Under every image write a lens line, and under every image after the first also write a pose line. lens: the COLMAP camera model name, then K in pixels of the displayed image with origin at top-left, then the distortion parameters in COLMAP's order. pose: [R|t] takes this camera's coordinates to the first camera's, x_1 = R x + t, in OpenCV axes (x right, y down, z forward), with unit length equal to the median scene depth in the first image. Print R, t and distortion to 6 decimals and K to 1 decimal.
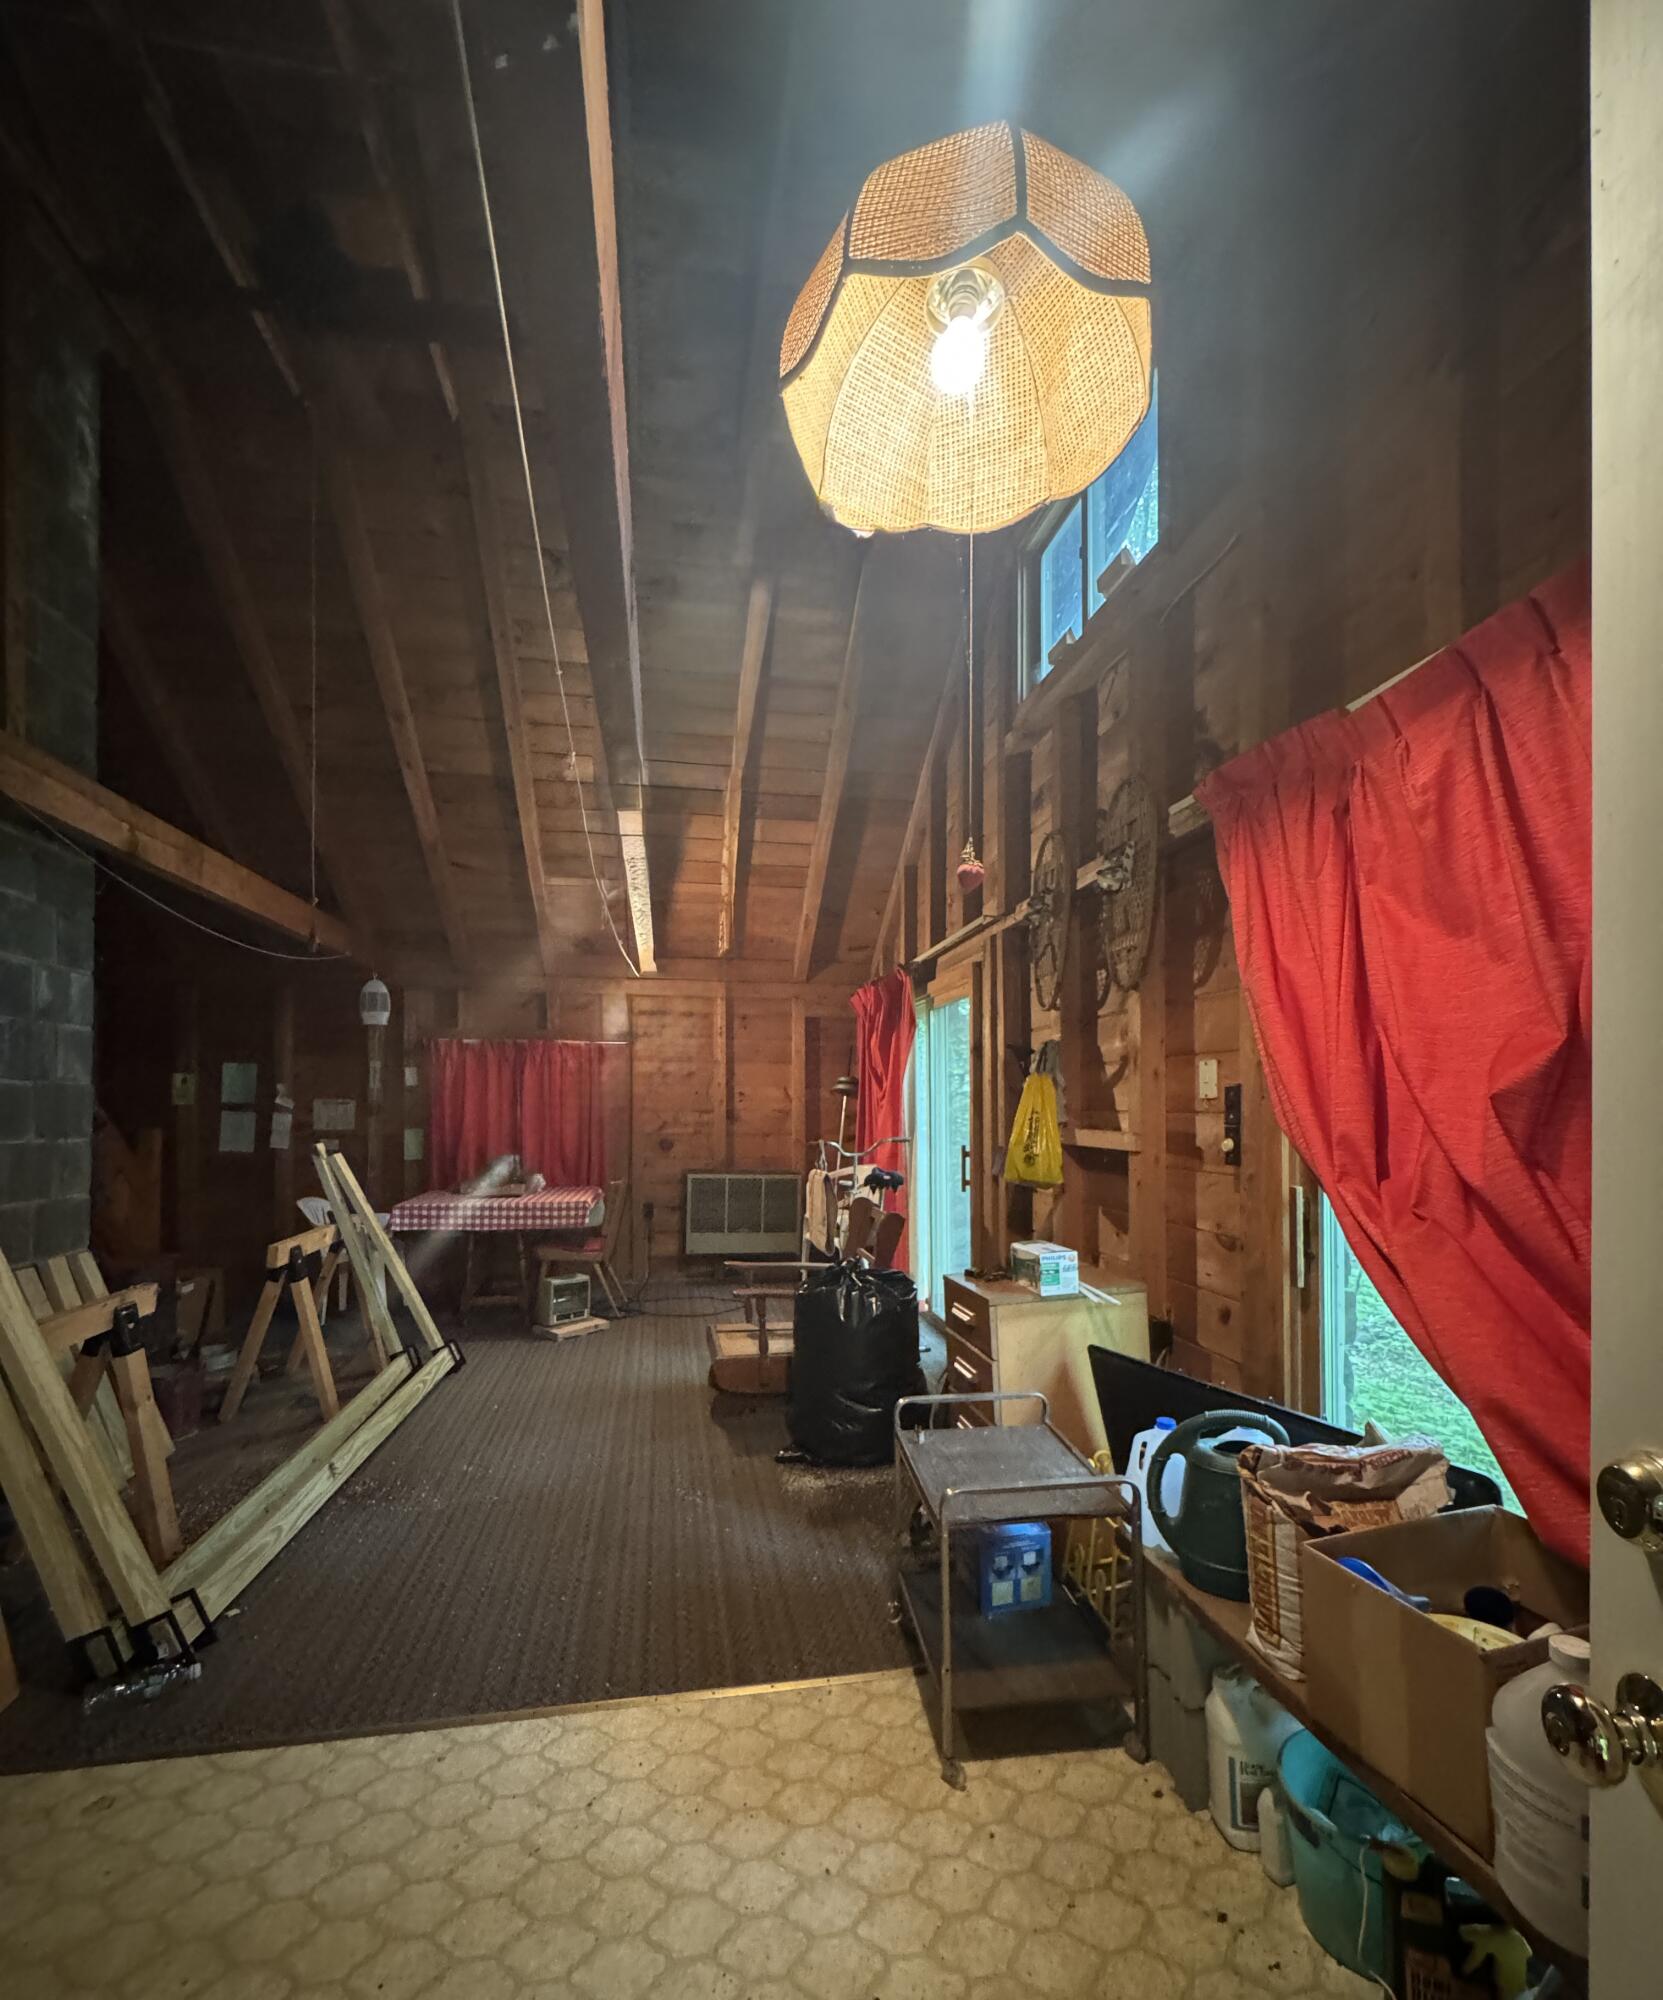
lens RADIAL K [[885.5, 0, 829.7], [0, 885.5, 1104.8], [0, 0, 1]] dist [-0.000858, -0.000647]
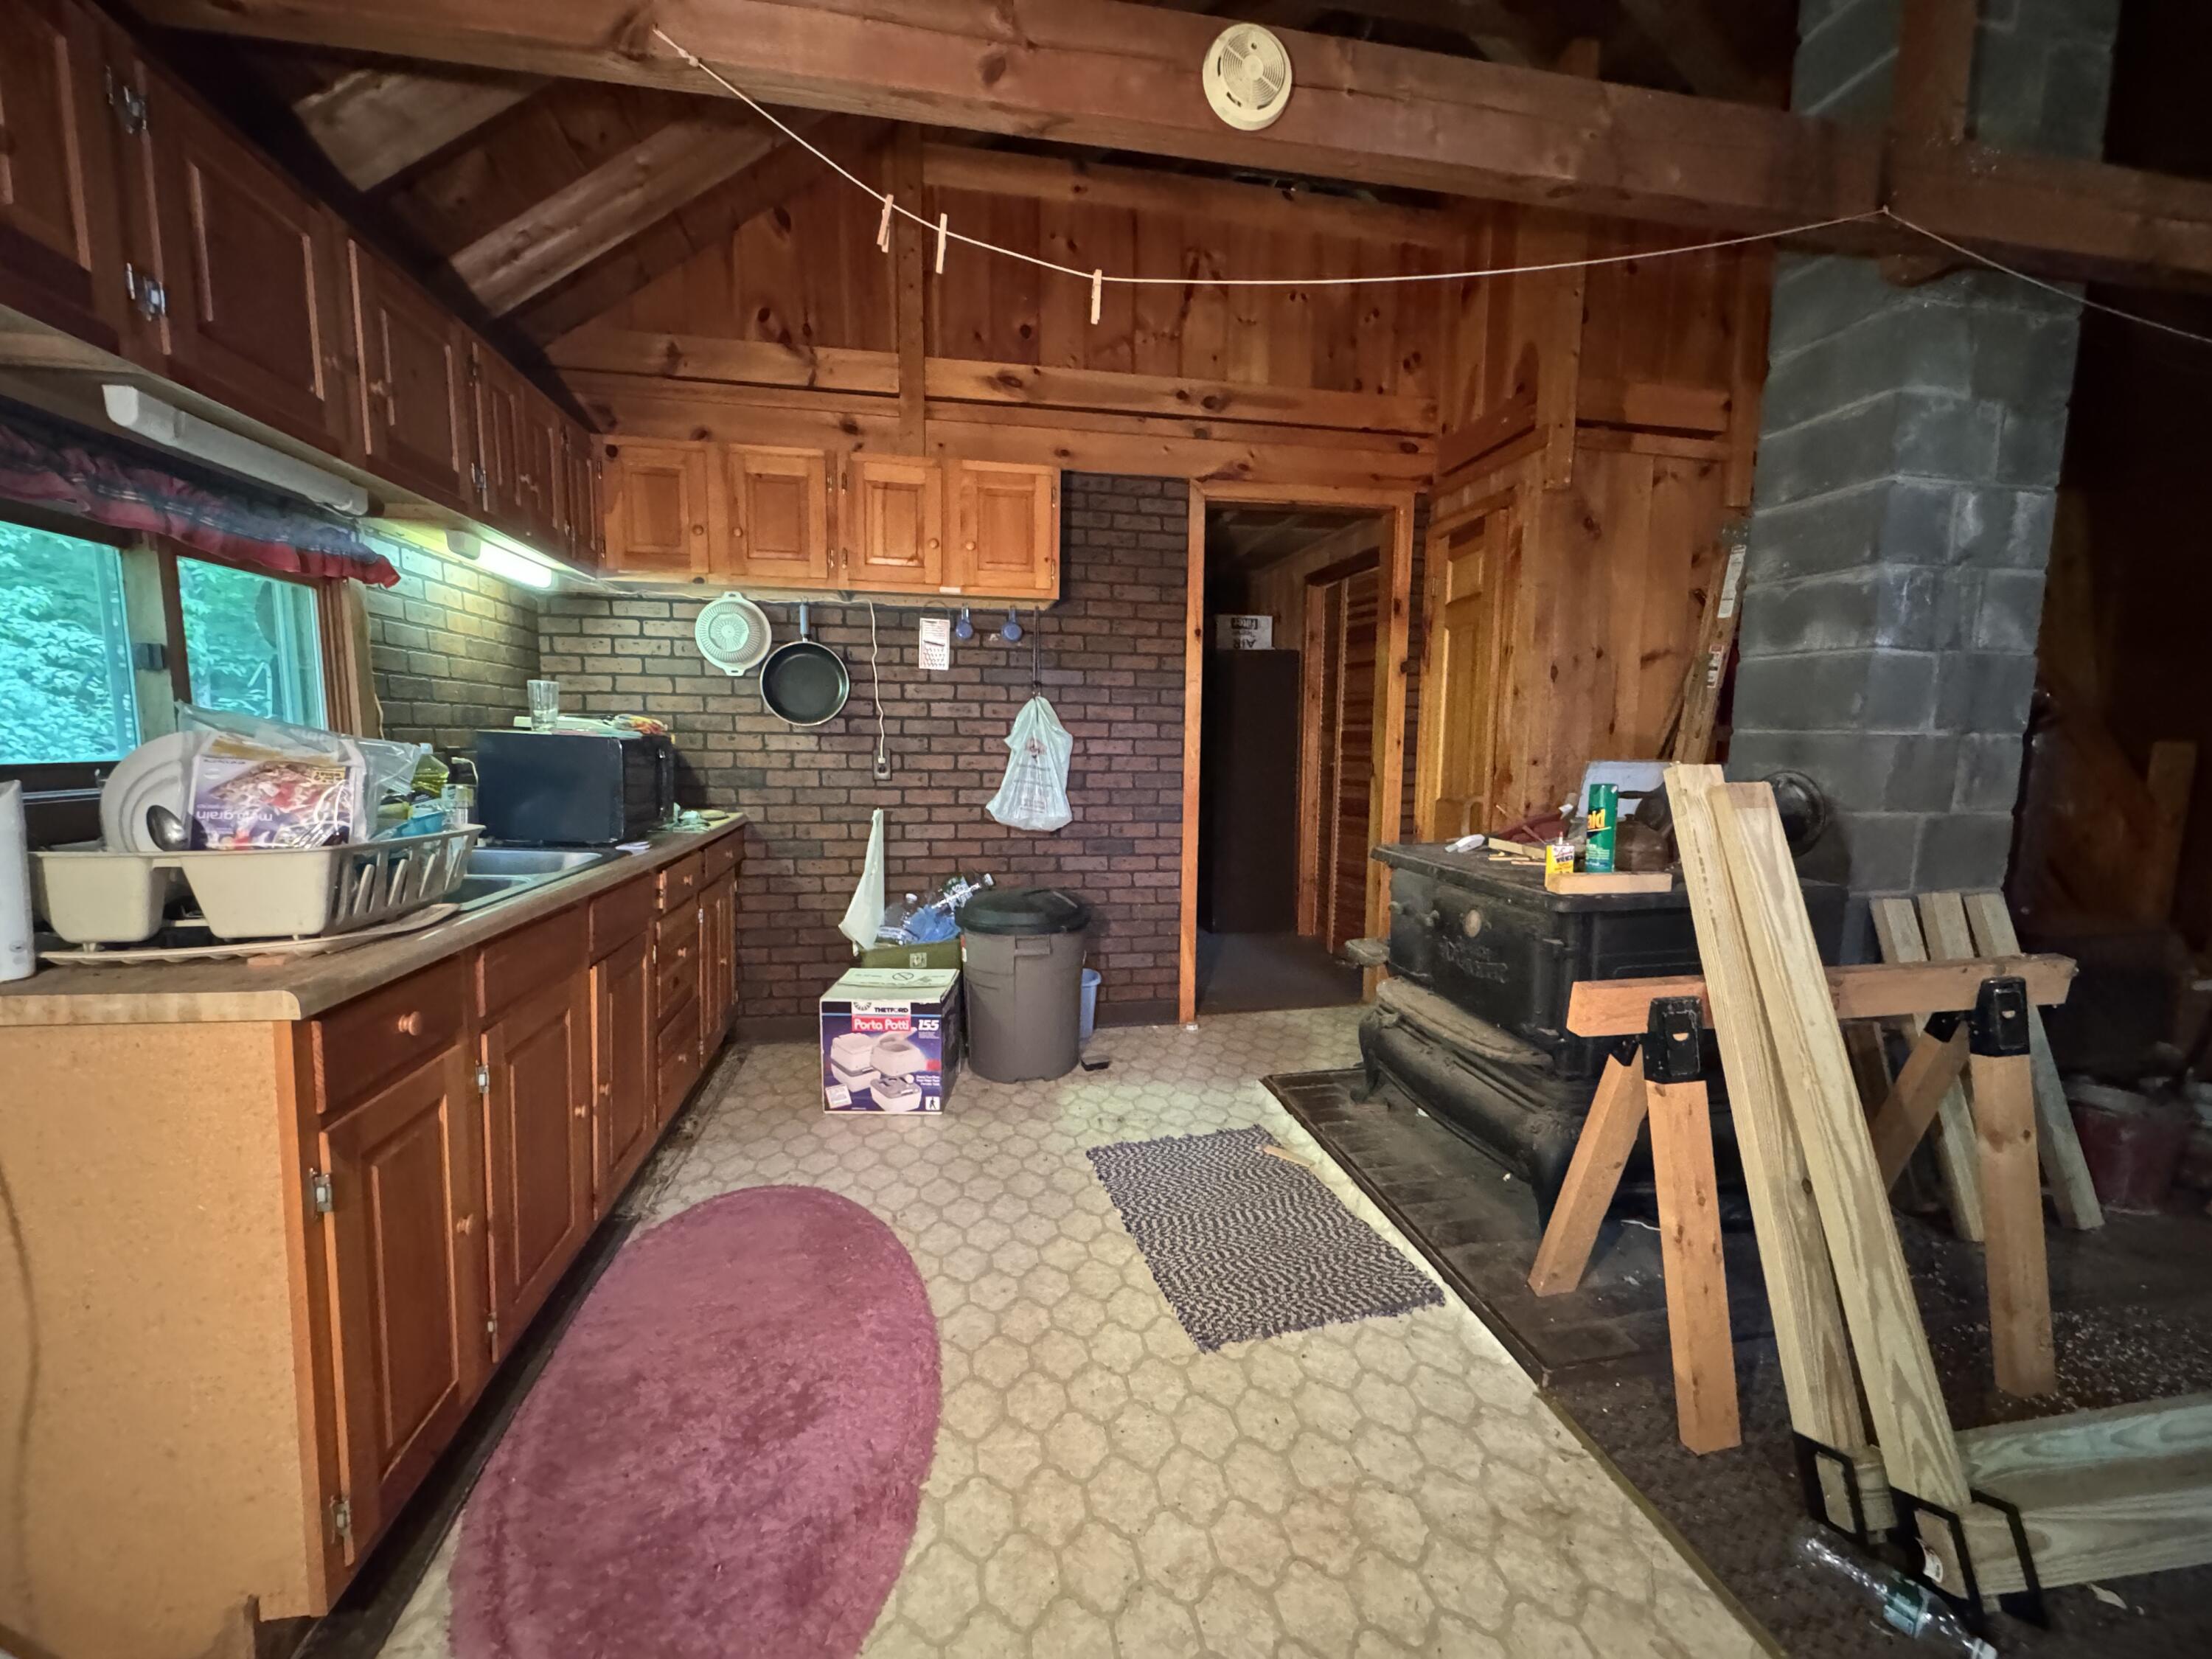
lens RADIAL K [[883.2, 0, 1103.9], [0, 883.2, 829.5], [0, 0, 1]] dist [-0.002454, 0.000683]
pose [[0.002670, 0.107293, -0.994224, -0.144631], [-0.006321, 0.994209, 0.107274, 0.044288], [0.999976, 0.005998, 0.003333, 0.284774]]
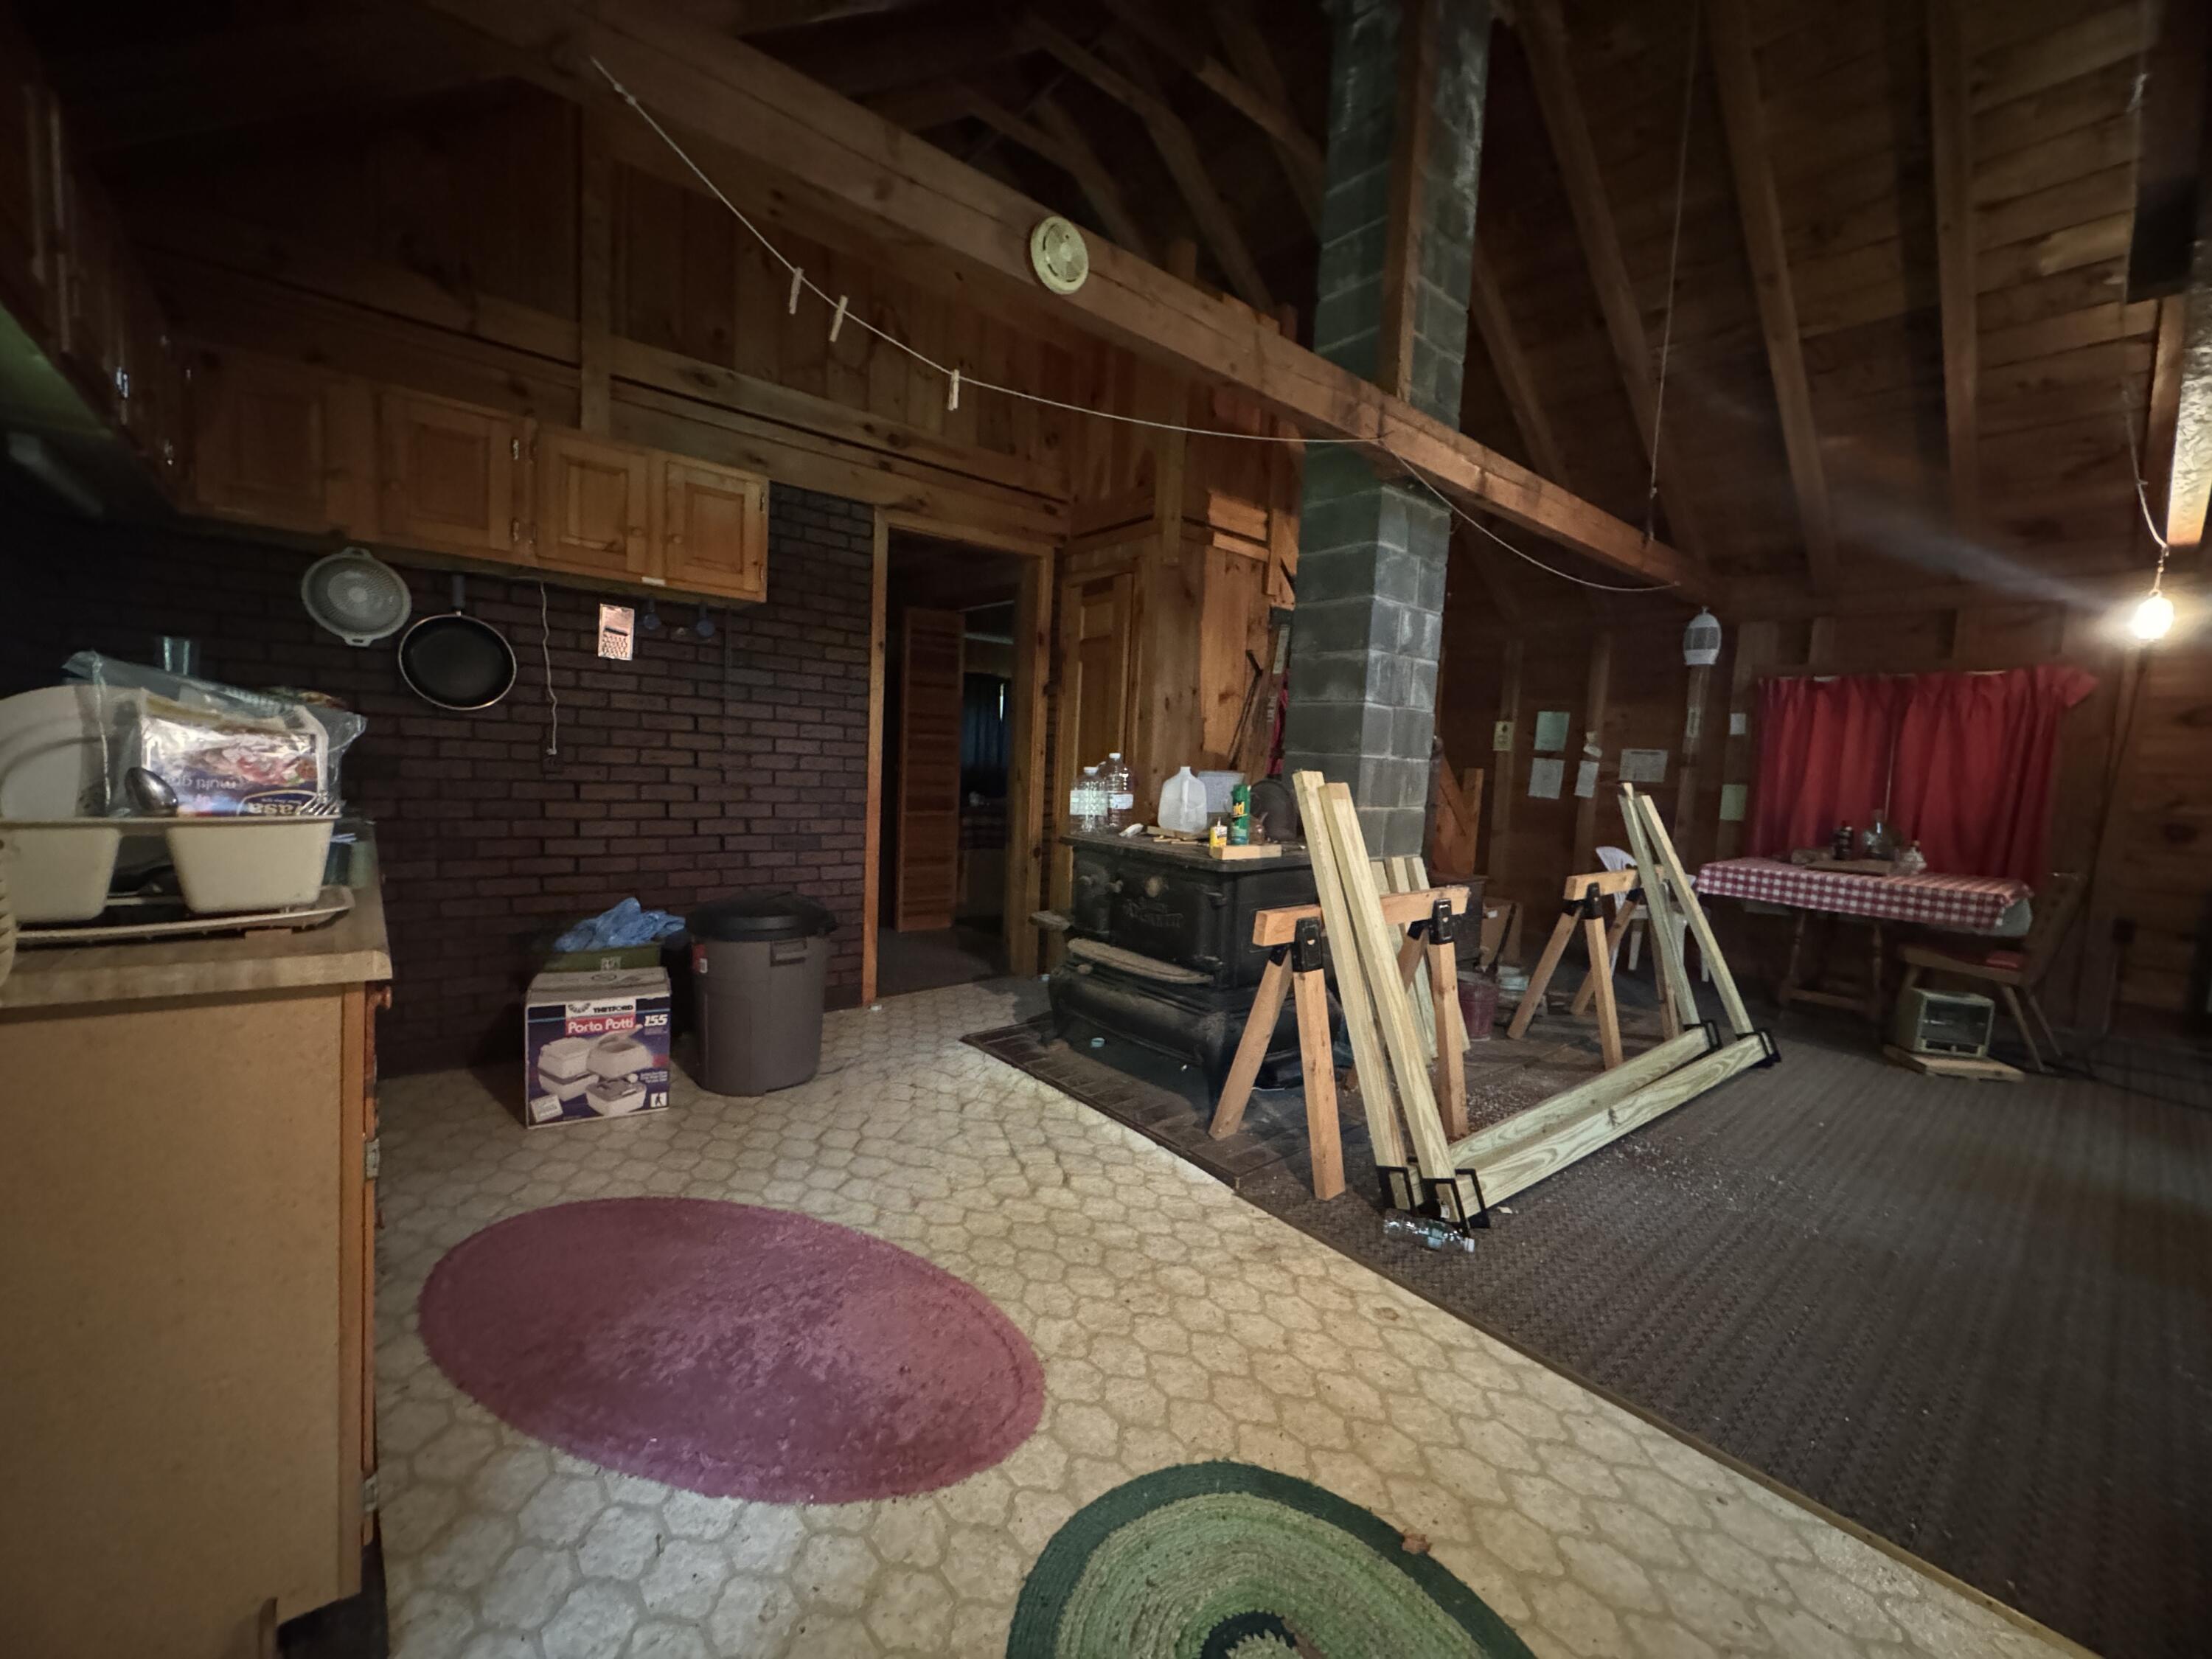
lens RADIAL K [[883.2, 0, 1103.9], [0, 883.2, 829.5], [0, 0, 1]] dist [-0.002454, 0.000683]
pose [[0.494155, 0.094499, -0.864222, -0.048072], [-0.045798, 0.995524, 0.082669, 0.054103], [0.868166, -0.001272, 0.496272, 0.068314]]
